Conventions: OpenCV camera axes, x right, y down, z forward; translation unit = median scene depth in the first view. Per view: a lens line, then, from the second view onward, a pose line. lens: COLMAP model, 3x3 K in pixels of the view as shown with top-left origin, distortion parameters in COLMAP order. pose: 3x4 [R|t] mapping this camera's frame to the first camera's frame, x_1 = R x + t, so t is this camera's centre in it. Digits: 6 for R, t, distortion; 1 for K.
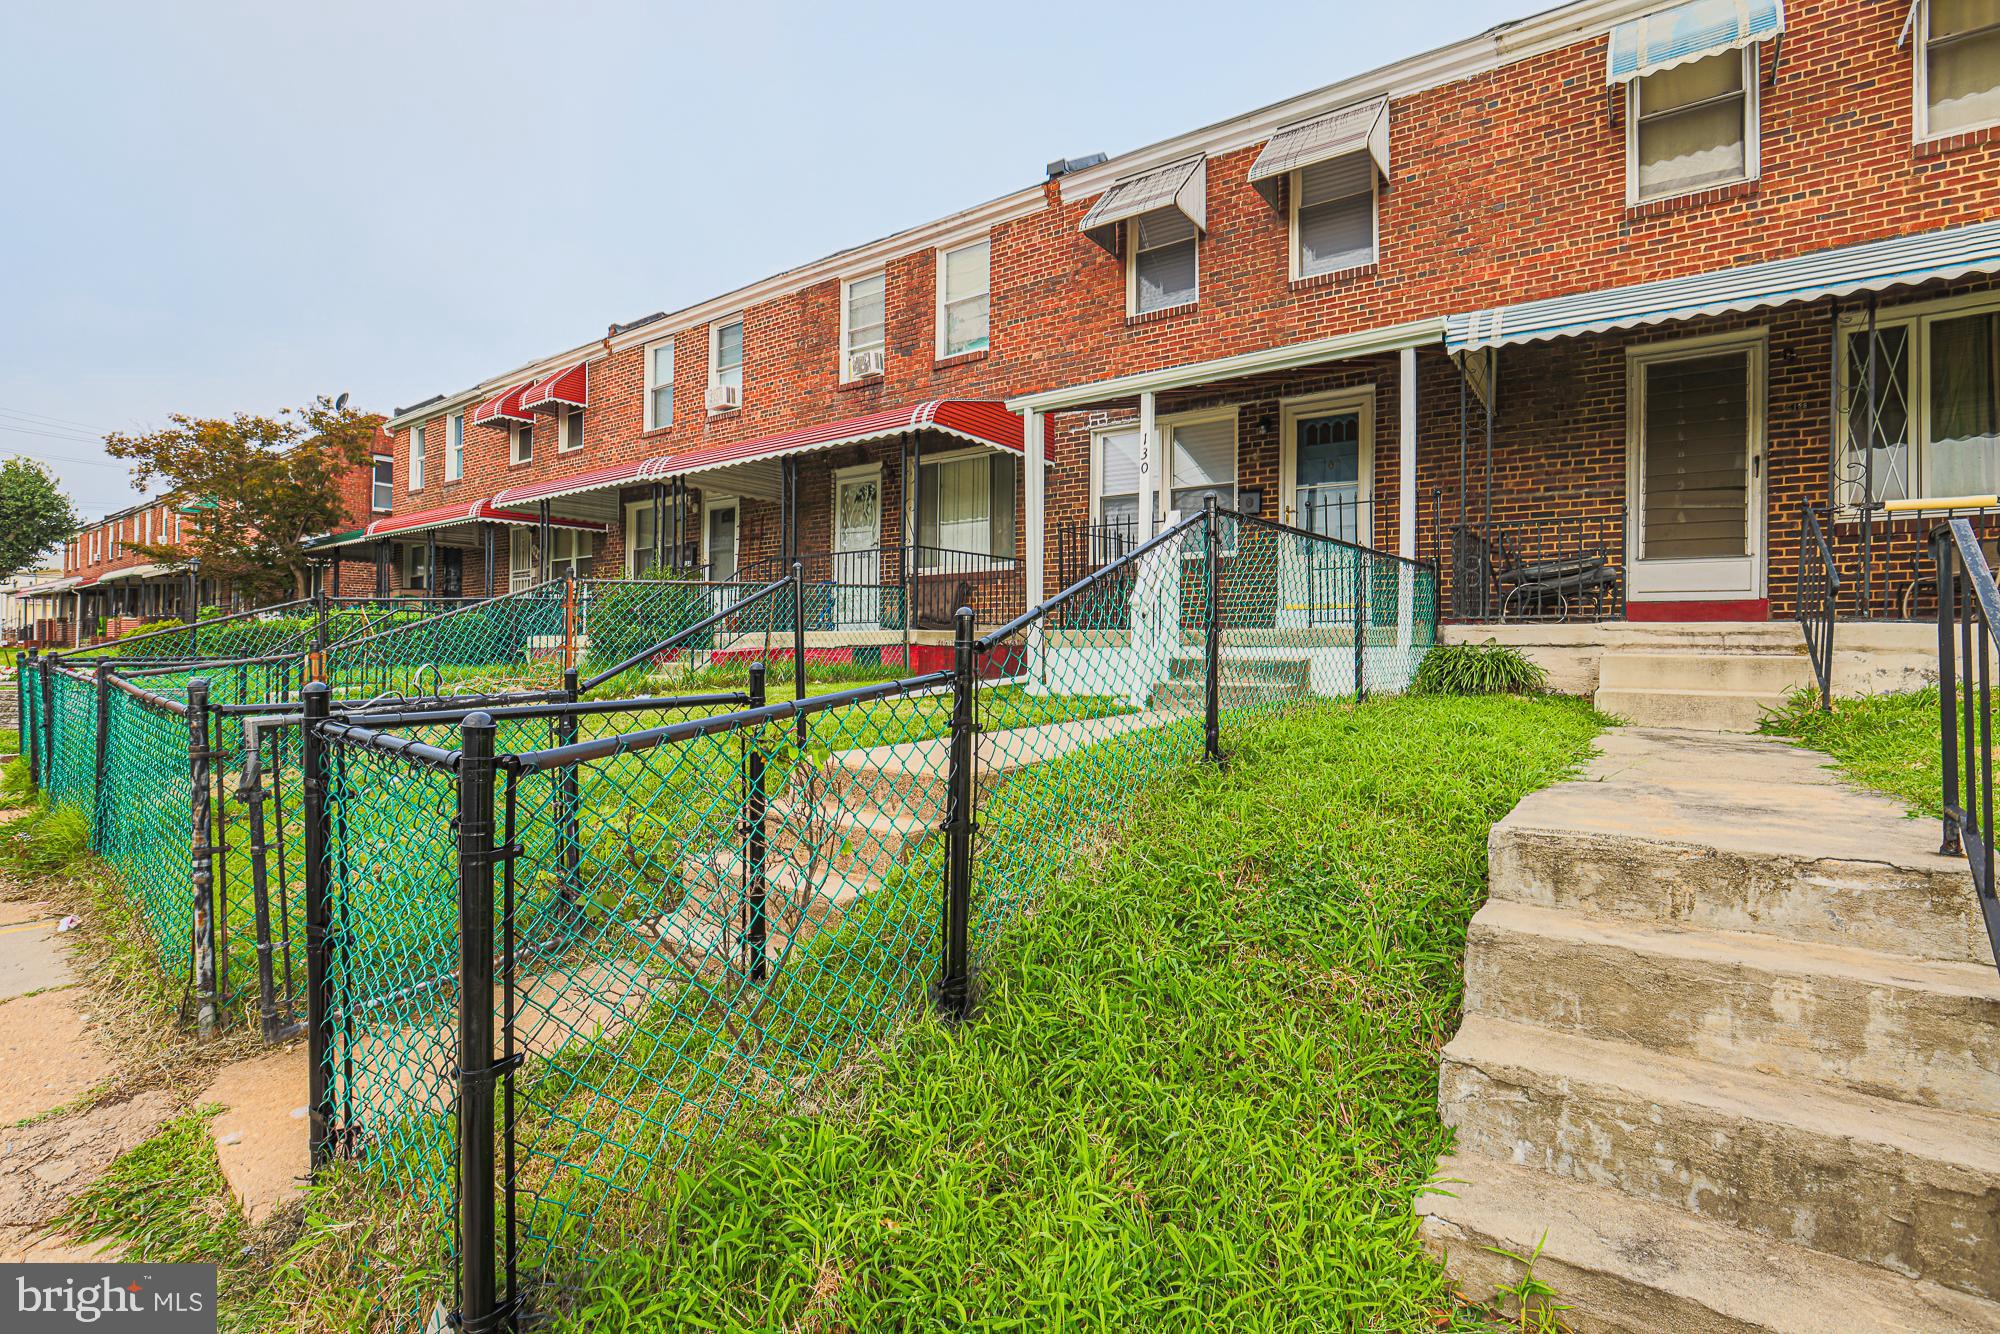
lens RADIAL K [[925.1, 0, 996.0], [0, 925.1, 667.9], [0, 0, 1]] dist [-0.059716, 0.023309]
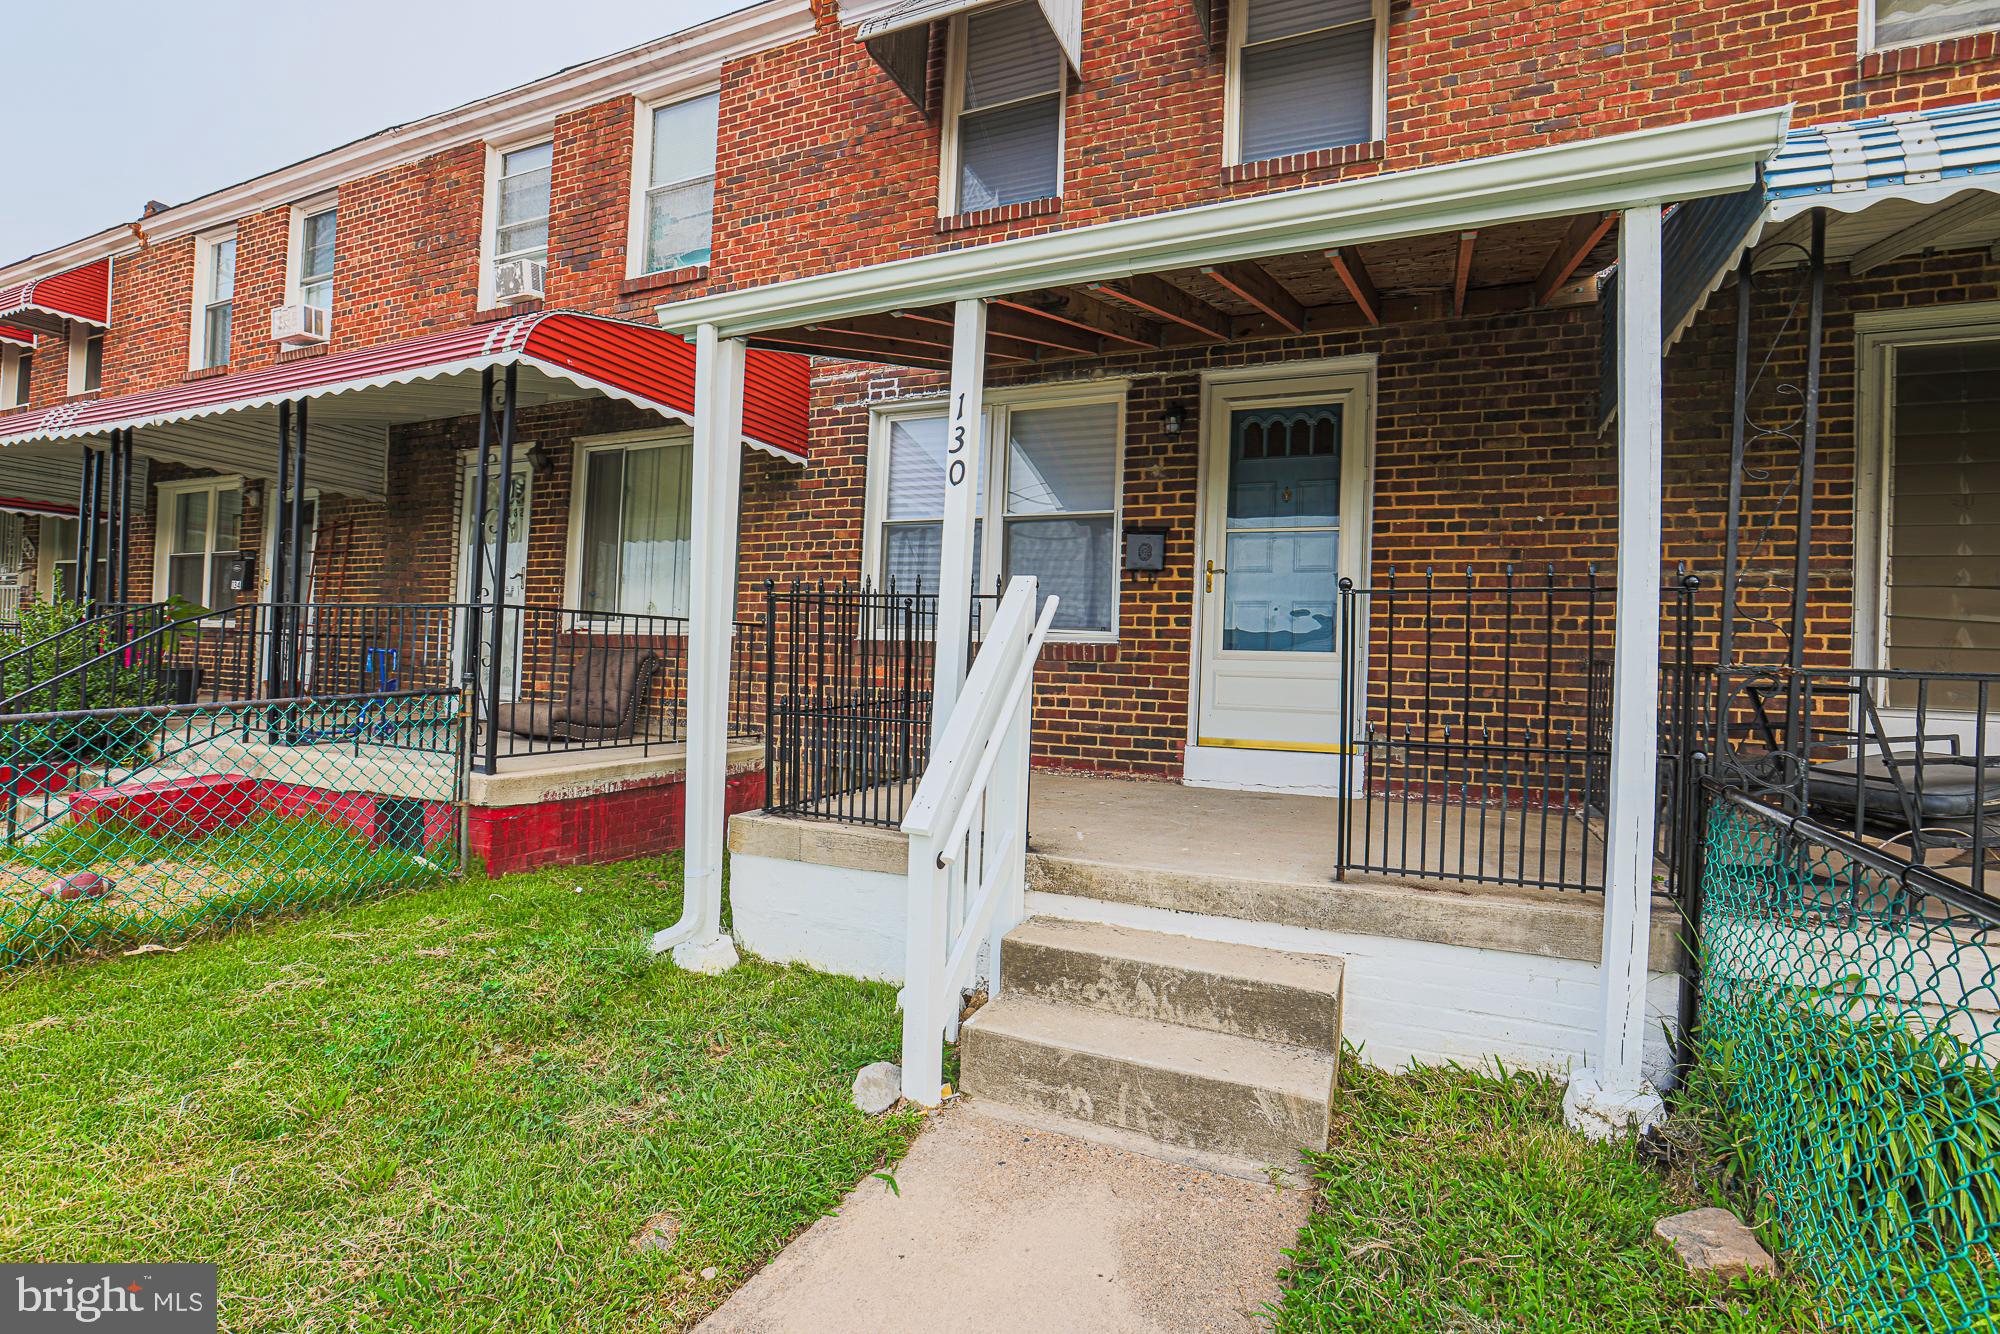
lens RADIAL K [[937.8, 0, 1008.3], [0, 937.8, 658.7], [0, 0, 1]] dist [-0.058725, 0.022564]
pose [[0.977059, 0.031595, 0.210613, 0.078867], [-0.026092, 0.999243, -0.028860, -0.097634], [-0.211366, 0.022703, 0.977143, 0.471214]]
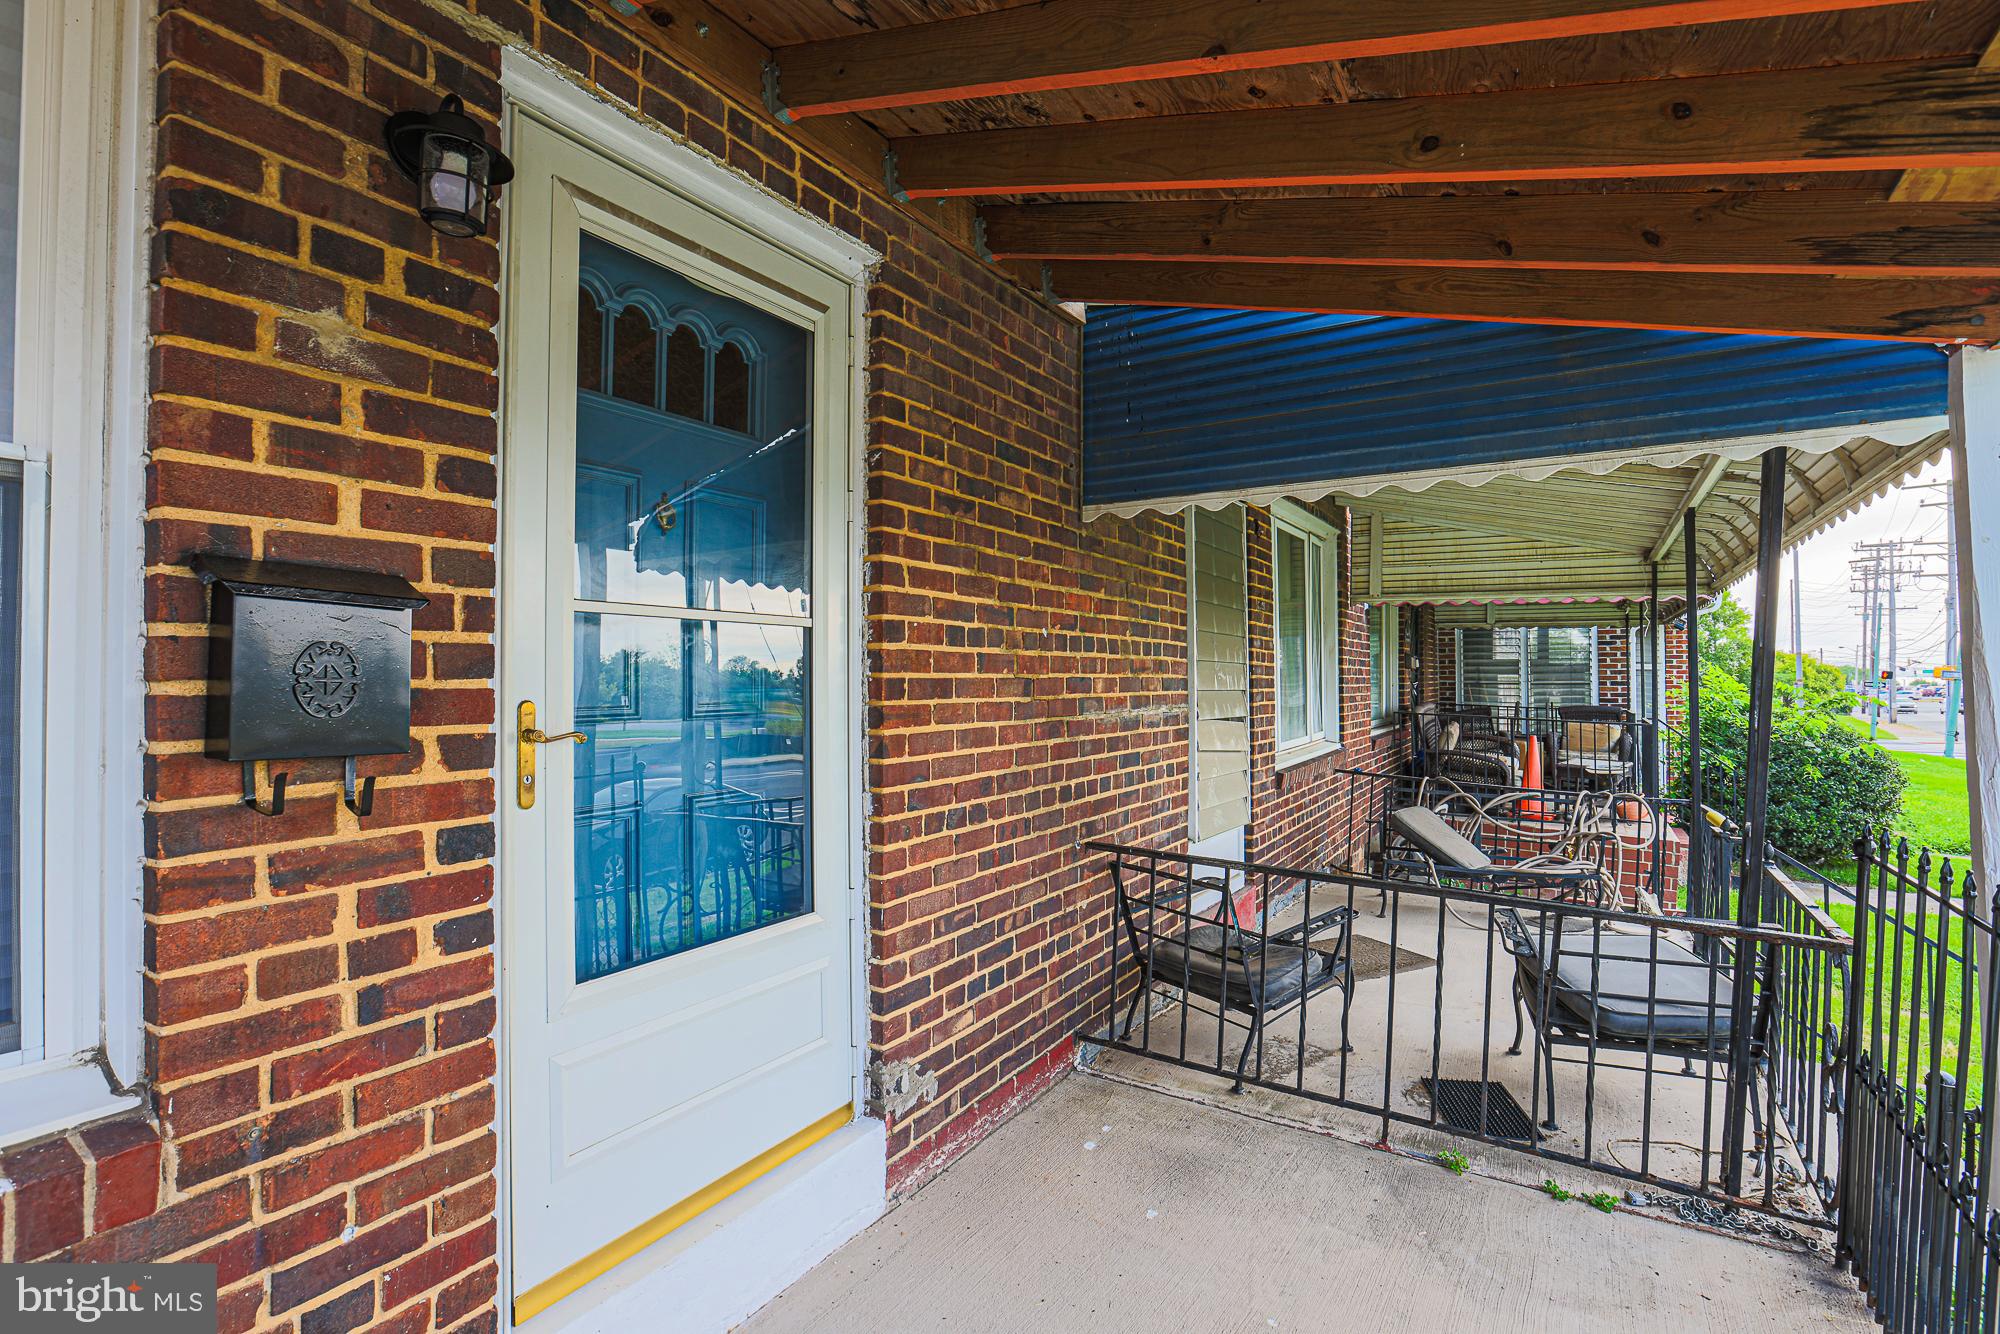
lens RADIAL K [[925.1, 0, 996.0], [0, 925.1, 667.9], [0, 0, 1]] dist [-0.059716, 0.023309]
pose [[-0.078538, 0.006245, 0.996892, 0.145761], [0.025798, 0.999658, -0.004230, -0.180799], [-0.996577, 0.025386, -0.078673, 0.930933]]
